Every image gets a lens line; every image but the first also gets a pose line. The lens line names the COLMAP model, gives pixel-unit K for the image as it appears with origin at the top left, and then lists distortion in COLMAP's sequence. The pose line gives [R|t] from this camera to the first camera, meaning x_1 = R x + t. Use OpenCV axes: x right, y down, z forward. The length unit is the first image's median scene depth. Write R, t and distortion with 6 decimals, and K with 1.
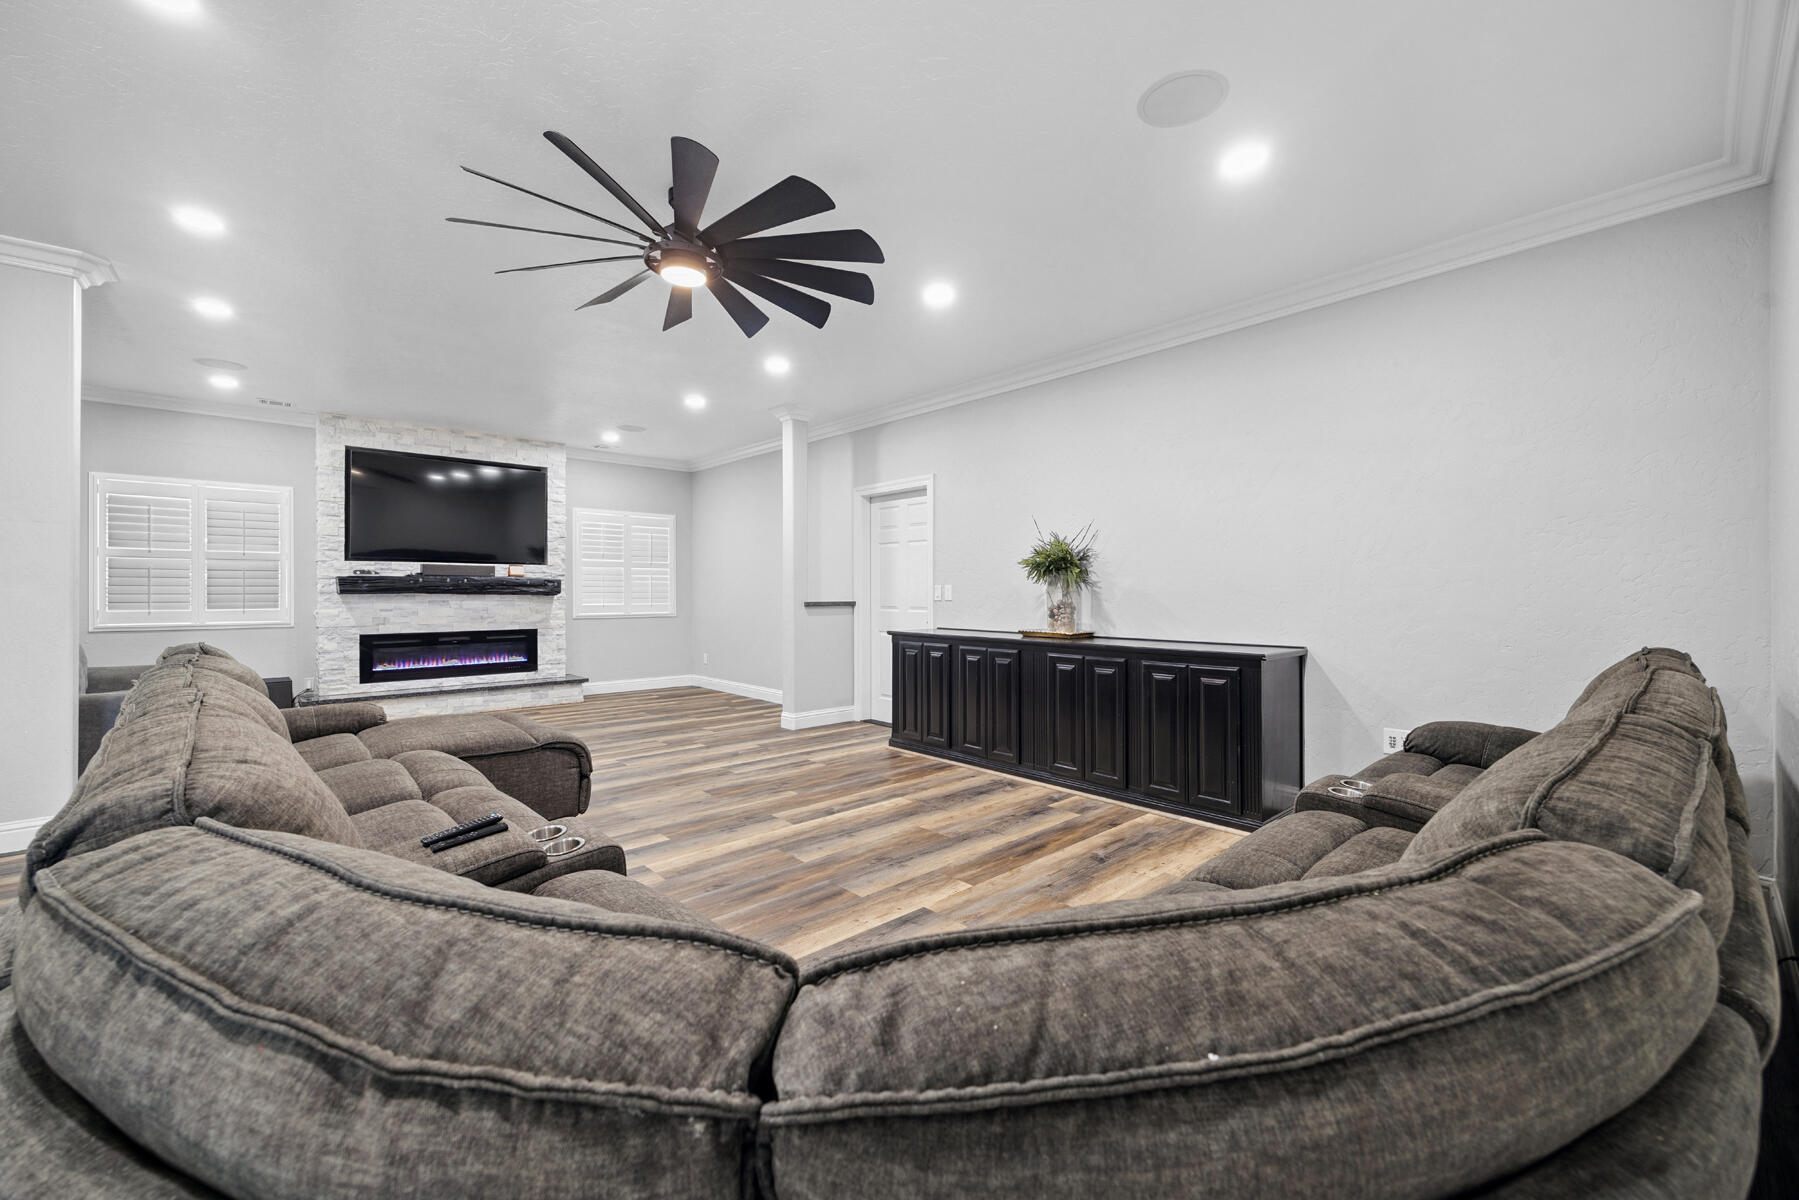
lens RADIAL K [[717.8, 0, 899.5], [0, 717.8, 600.0], [0, 0, 1]] dist [0.010097, 0.000194]
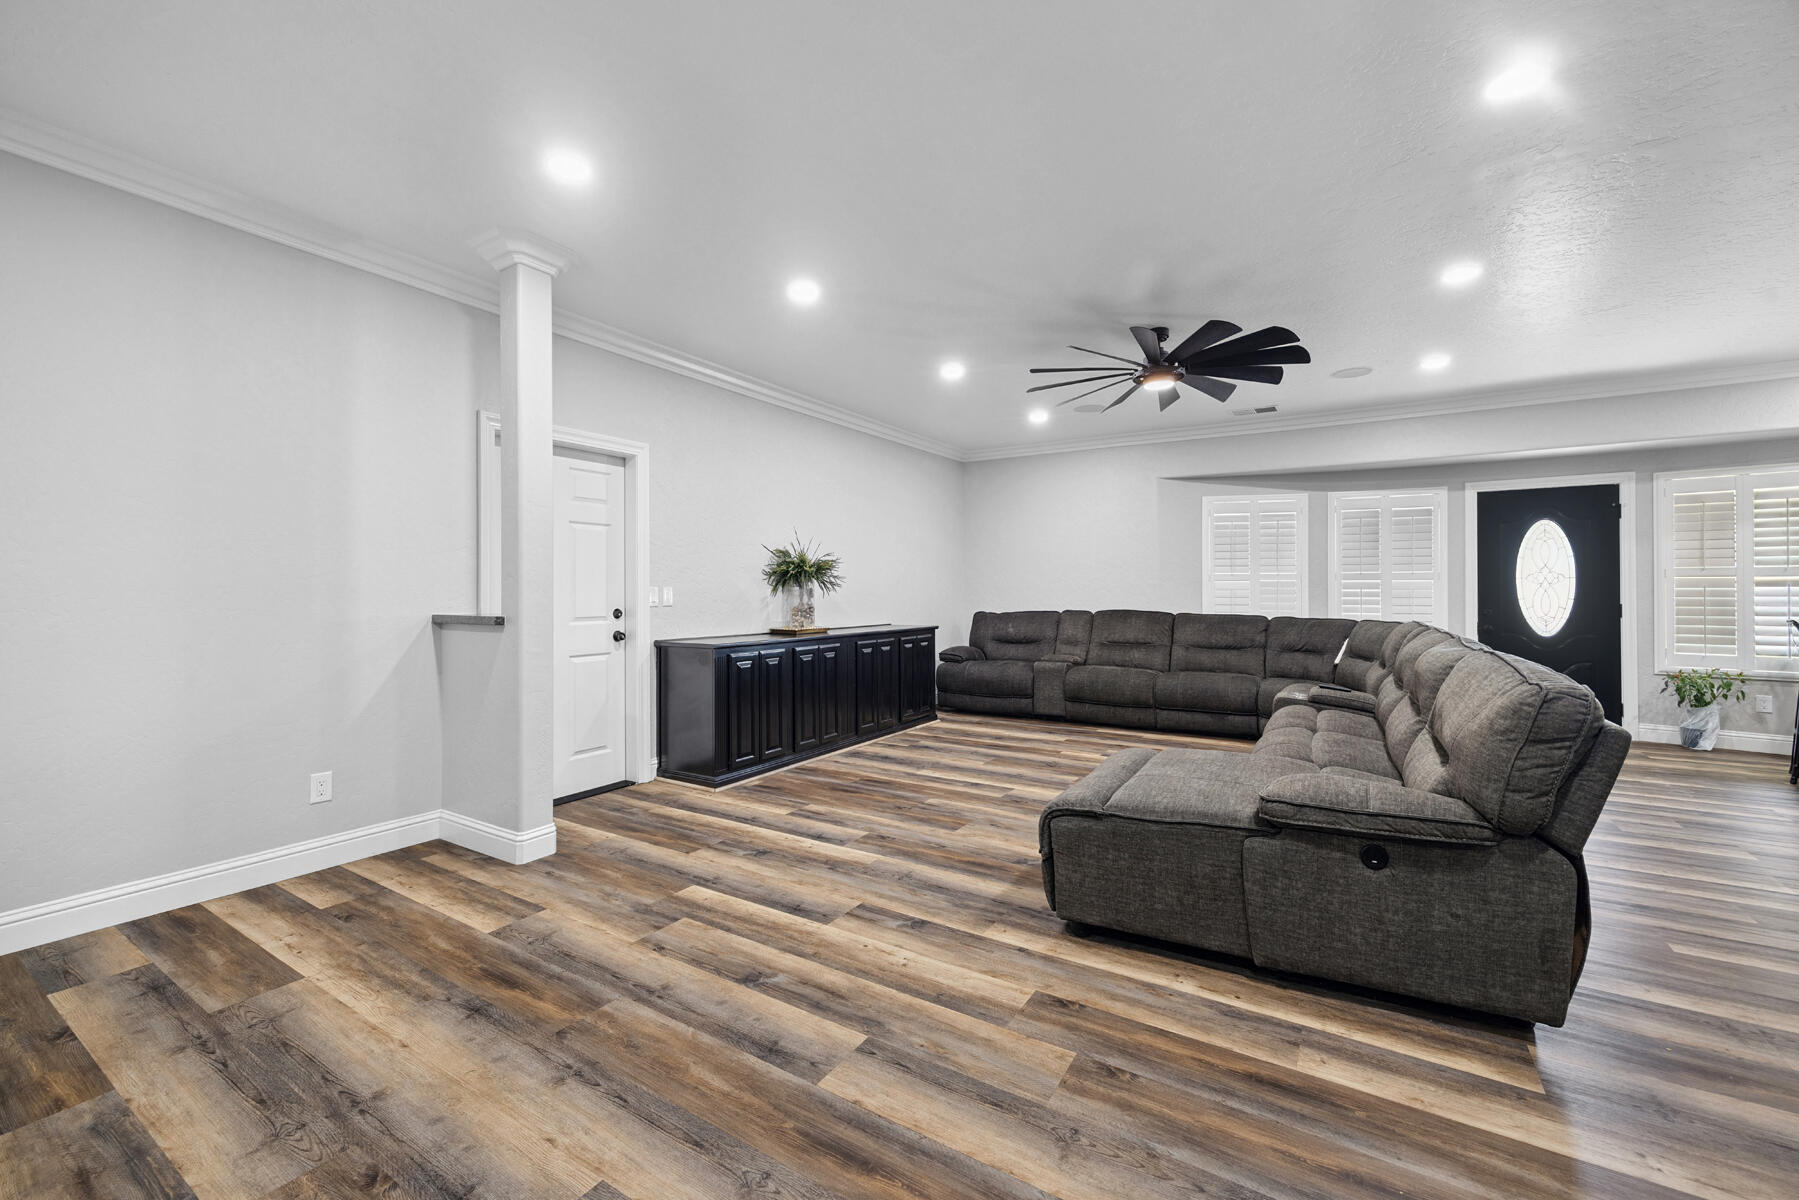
lens RADIAL K [[694.2, 0, 899.3], [0, 694.2, 592.3], [0, 0, 1]] dist [-0.002198, -0.000297]
pose [[-0.266674, 0.002629, 0.963783, -0.937674], [0.012054, 0.999927, 0.000608, -0.014777], [-0.963712, 0.011779, -0.266686, 1.150443]]
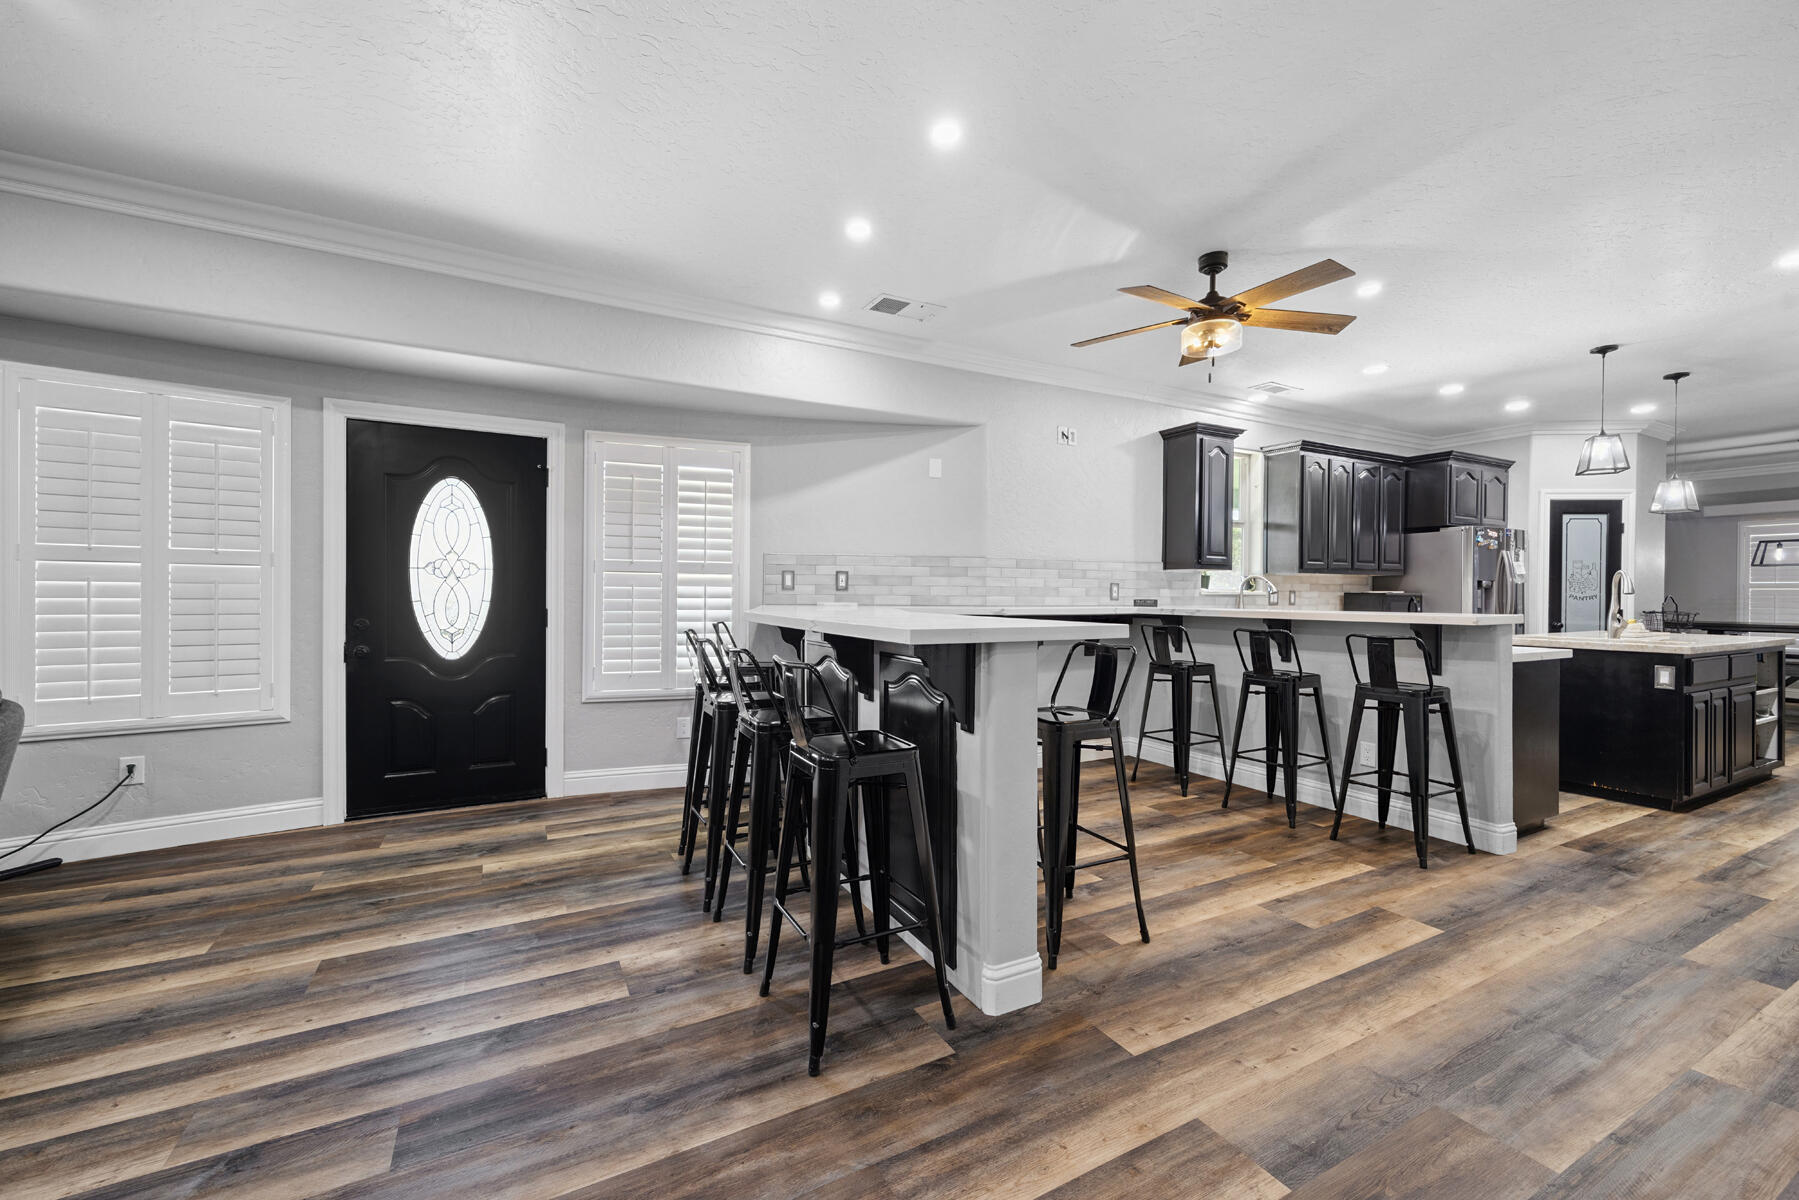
lens RADIAL K [[717.8, 0, 899.5], [0, 717.8, 600.0], [0, 0, 1]] dist [0.010097, 0.000194]
pose [[-0.967202, -0.004899, 0.253961, -0.756463], [-0.000873, 0.999872, 0.015963, -0.003562], [-0.254007, 0.015218, -0.967083, 0.372125]]
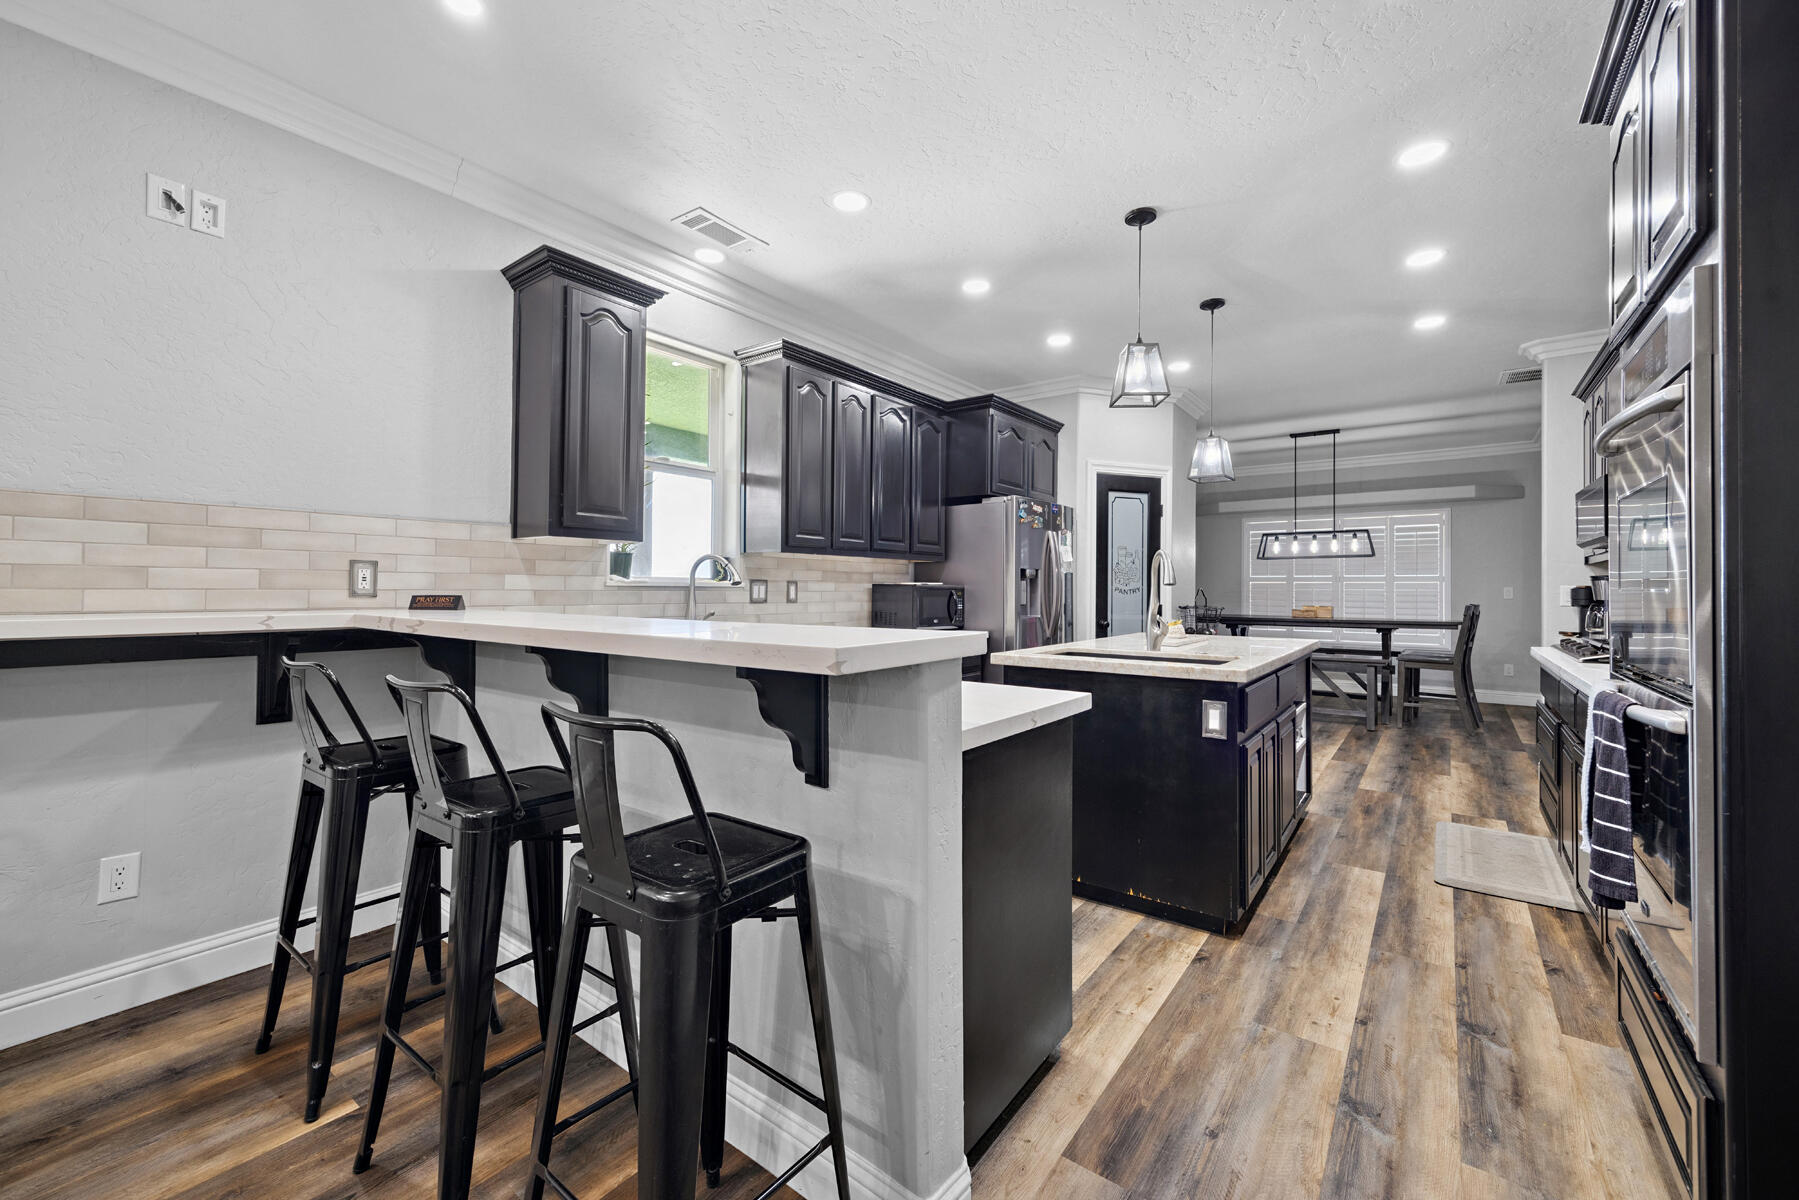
lens RADIAL K [[728.3, 0, 907.1], [0, 728.3, 588.5], [0, 0, 1]] dist [0.026881, -0.010097]
pose [[-0.981388, -0.003422, -0.192003, -1.079422], [-0.004748, 0.999968, 0.006448, 0.002613], [0.191975, 0.007240, -0.981373, -0.186088]]
